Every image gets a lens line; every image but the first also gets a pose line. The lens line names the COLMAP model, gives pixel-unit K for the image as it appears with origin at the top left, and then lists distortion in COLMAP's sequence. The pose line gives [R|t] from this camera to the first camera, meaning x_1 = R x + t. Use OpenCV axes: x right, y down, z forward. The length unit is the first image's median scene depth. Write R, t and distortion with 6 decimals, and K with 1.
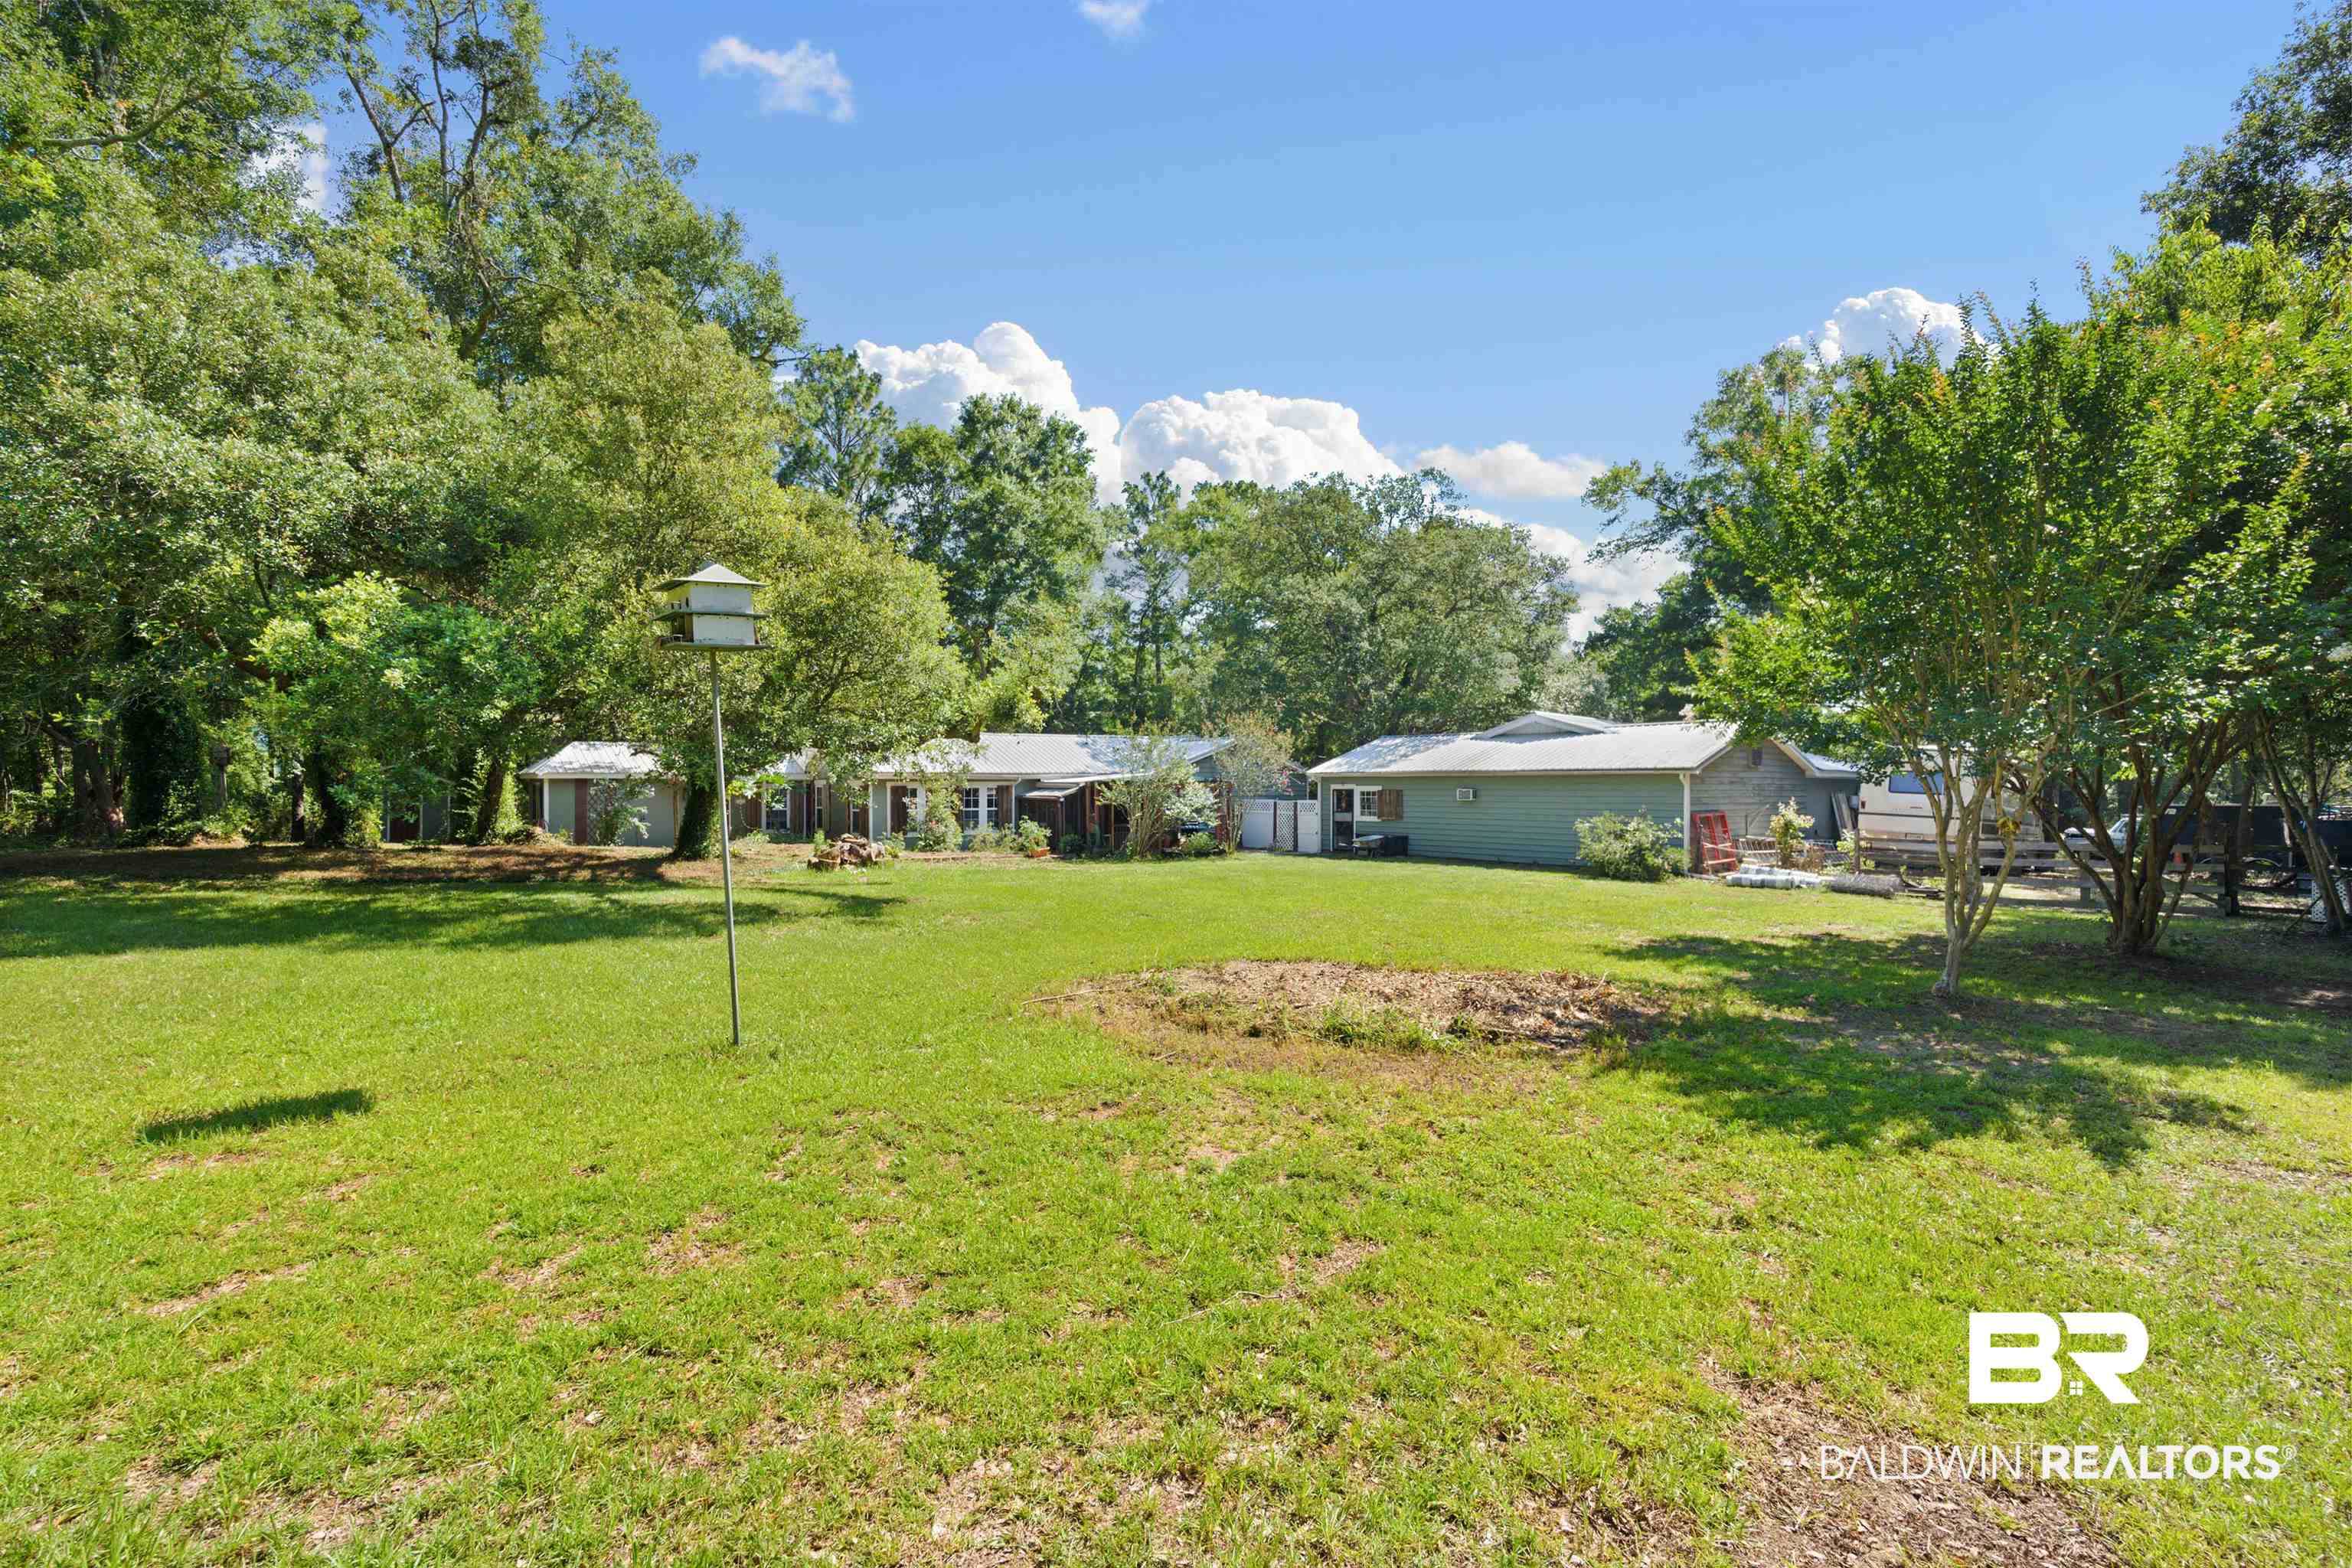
lens RADIAL K [[1028.6, 0, 1183.4], [0, 1028.6, 779.9], [0, 0, 1]] dist [0.002677, -0.000060]
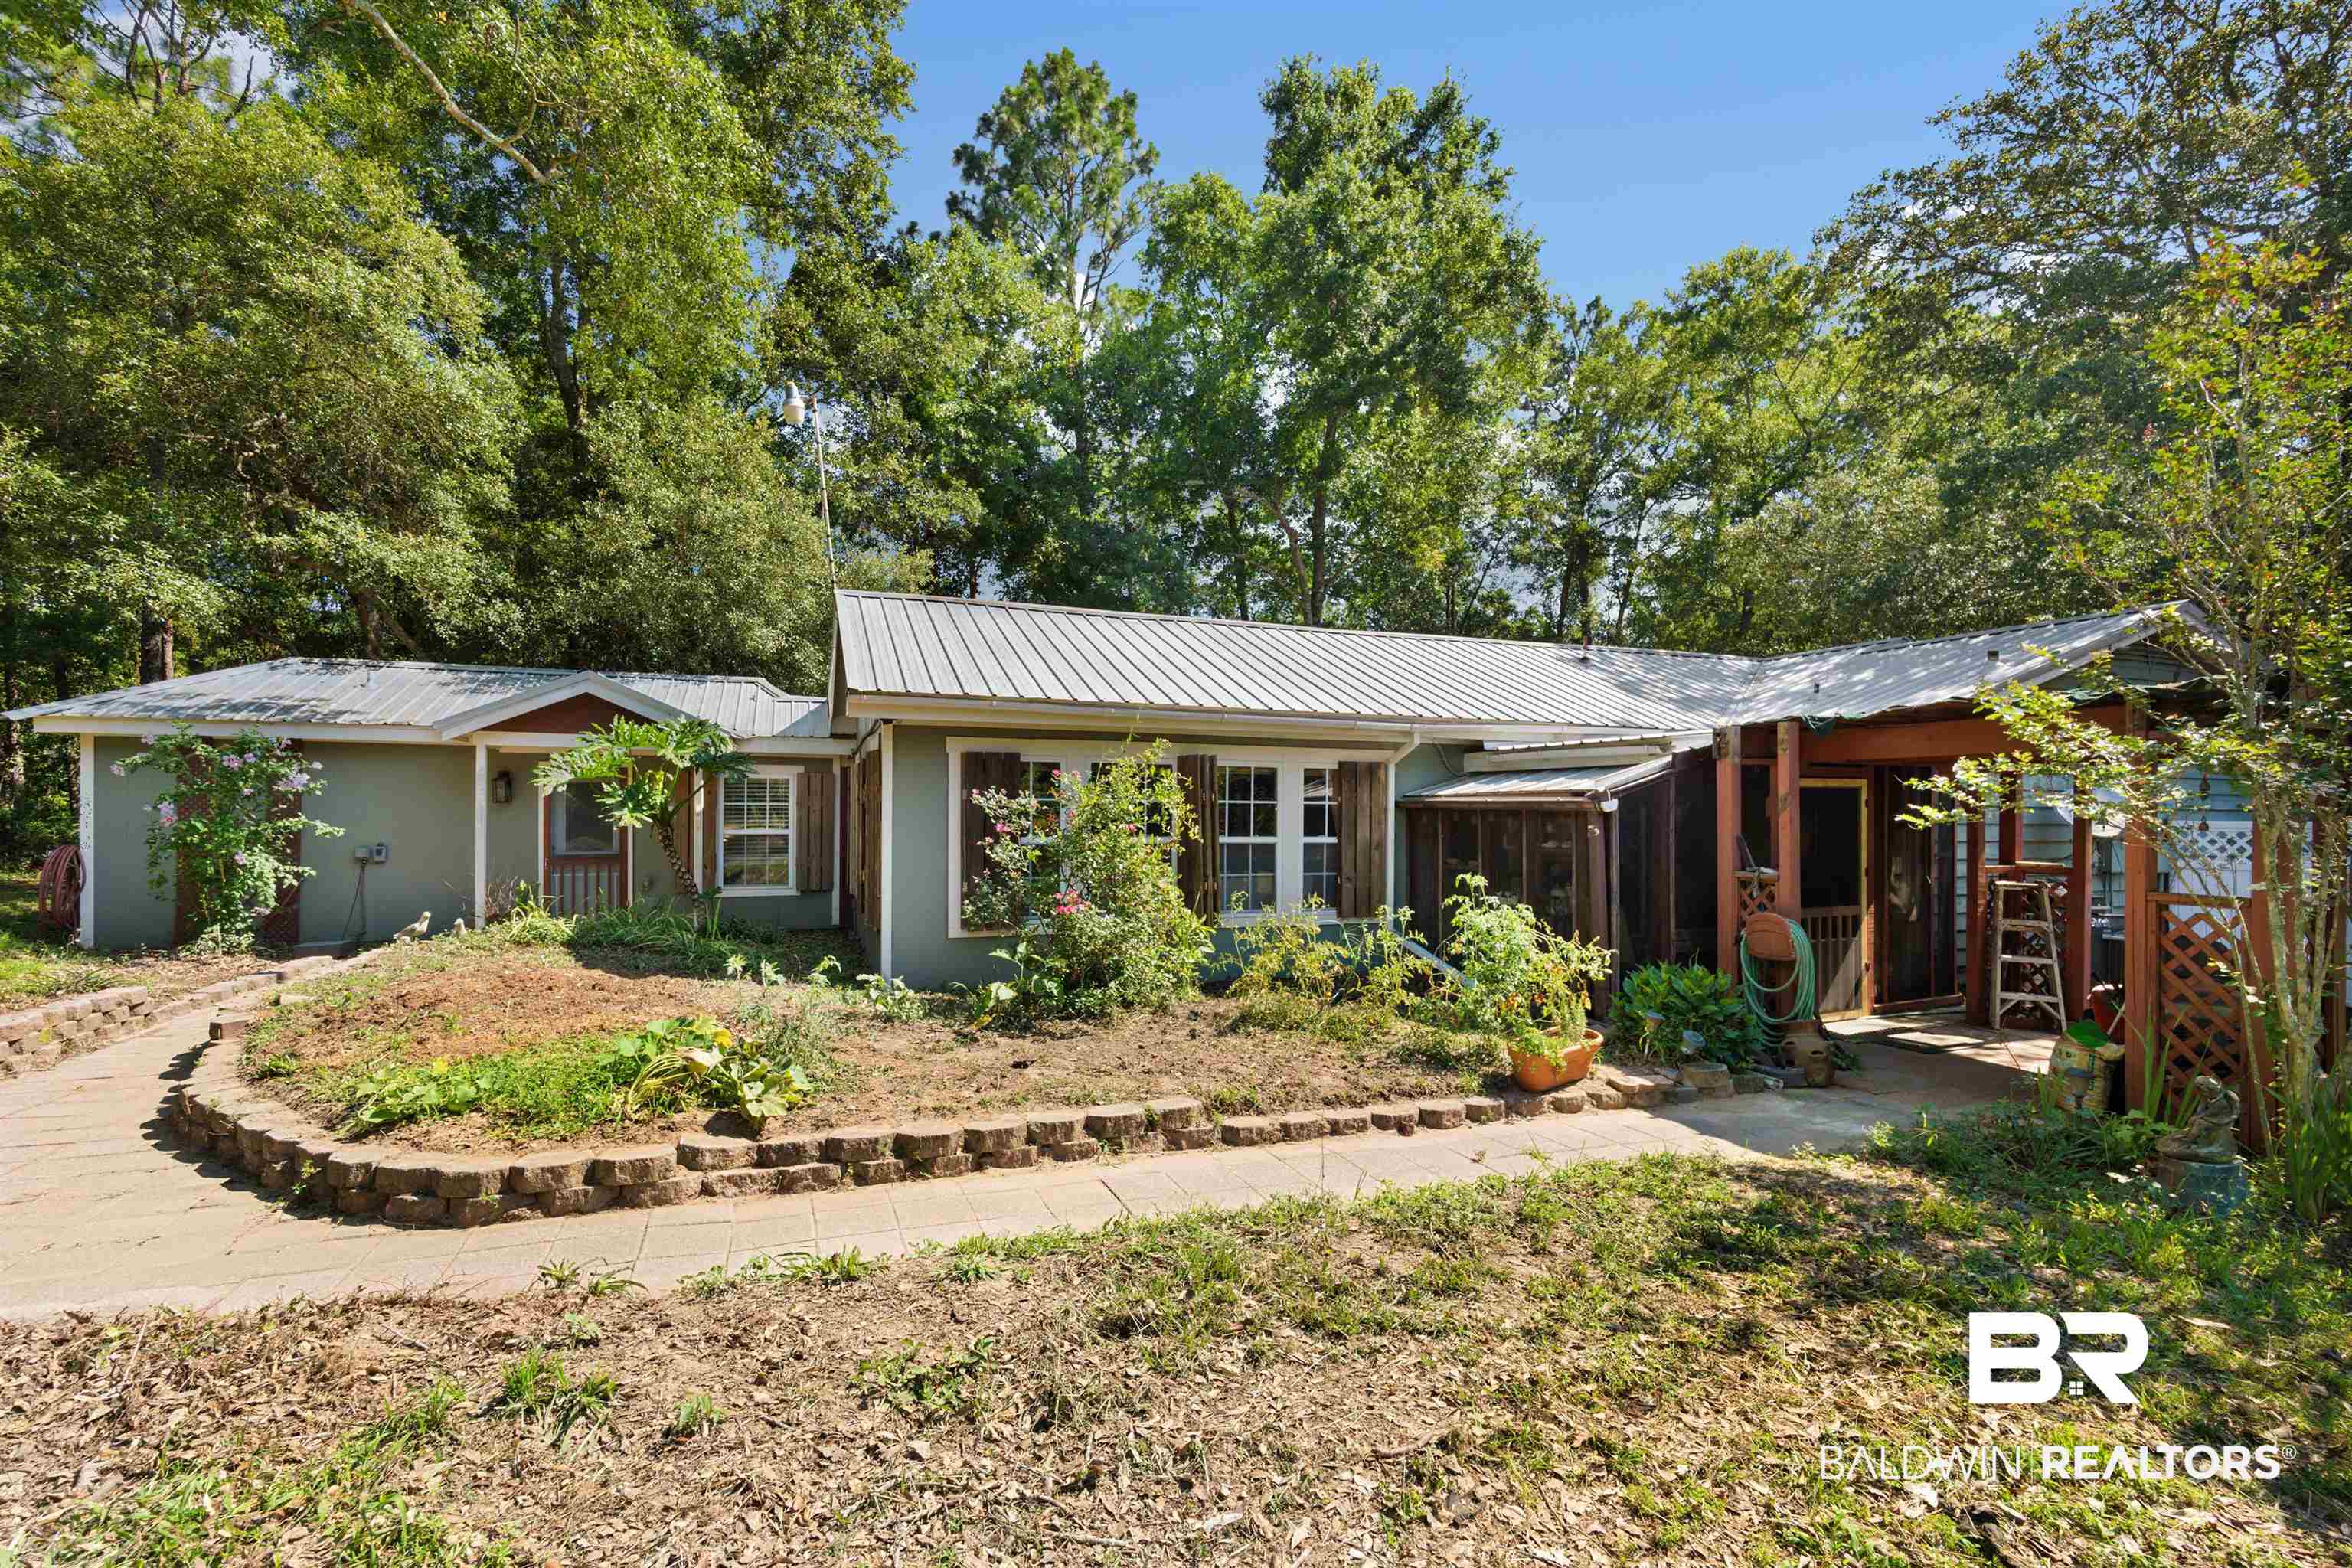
lens RADIAL K [[1028.6, 0, 1181.0], [0, 1028.6, 796.8], [0, 0, 1]] dist [0.002677, -0.000060]
pose [[0.949760, 0.004157, -0.312951, -0.134462], [-0.008718, 0.999875, -0.013176, 0.020433], [0.312857, 0.015242, 0.949678, 0.723144]]
